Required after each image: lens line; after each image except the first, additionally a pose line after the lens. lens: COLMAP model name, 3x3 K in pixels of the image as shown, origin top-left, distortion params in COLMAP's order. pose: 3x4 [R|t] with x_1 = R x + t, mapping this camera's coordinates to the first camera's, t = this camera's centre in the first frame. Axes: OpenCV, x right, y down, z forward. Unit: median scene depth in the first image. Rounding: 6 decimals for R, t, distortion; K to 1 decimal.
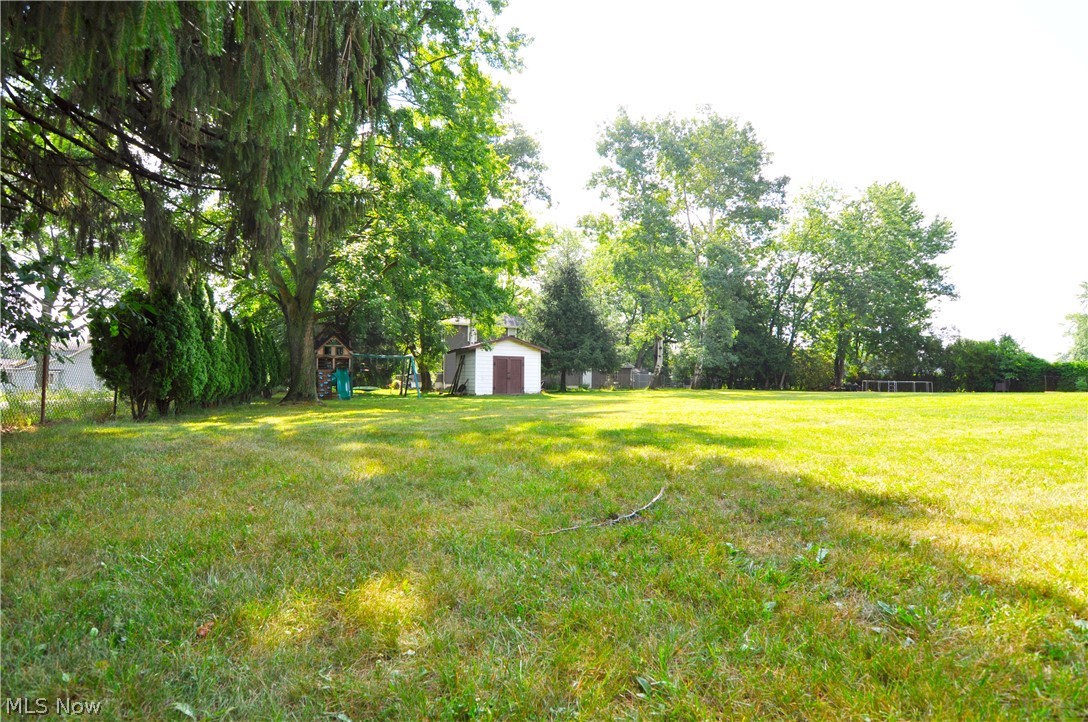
lens RADIAL K [[527.1, 0, 544.0], [0, 527.1, 361.0], [0, 0, 1]] dist [-0.016028, -0.000105]
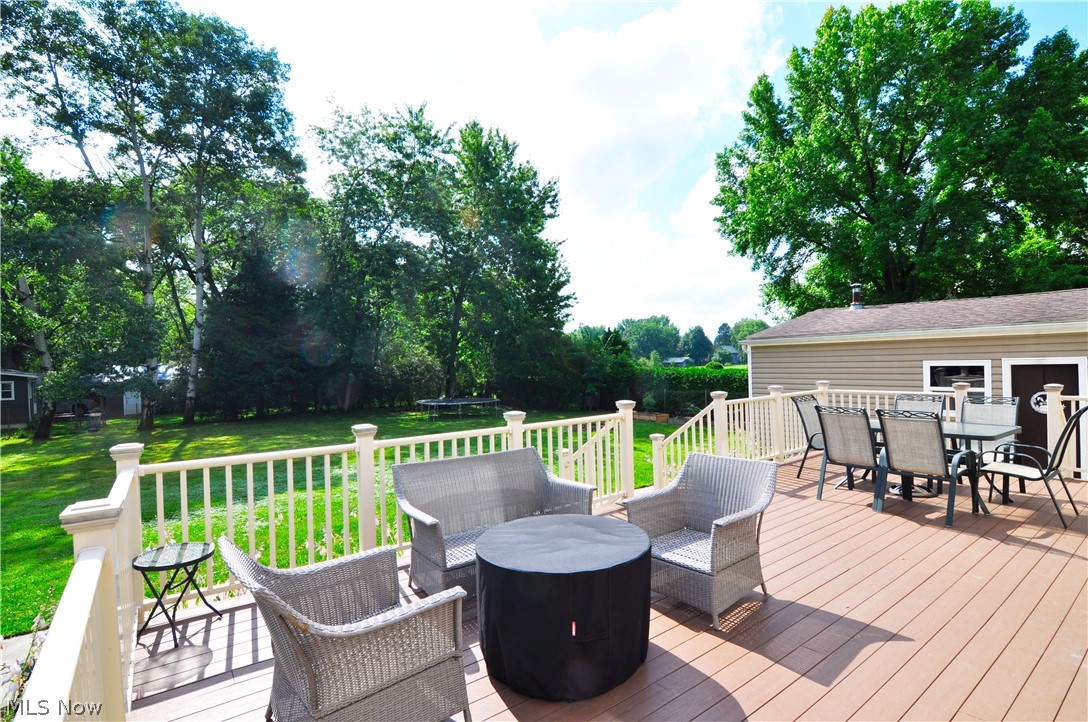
lens RADIAL K [[527.1, 0, 544.0], [0, 527.1, 361.0], [0, 0, 1]] dist [-0.016028, -0.000105]
pose [[0.960825, -0.038861, 0.274418, 0.598180], [0.029967, 0.998883, 0.036530, -0.037453], [-0.275531, -0.026875, 0.960916, 0.284767]]
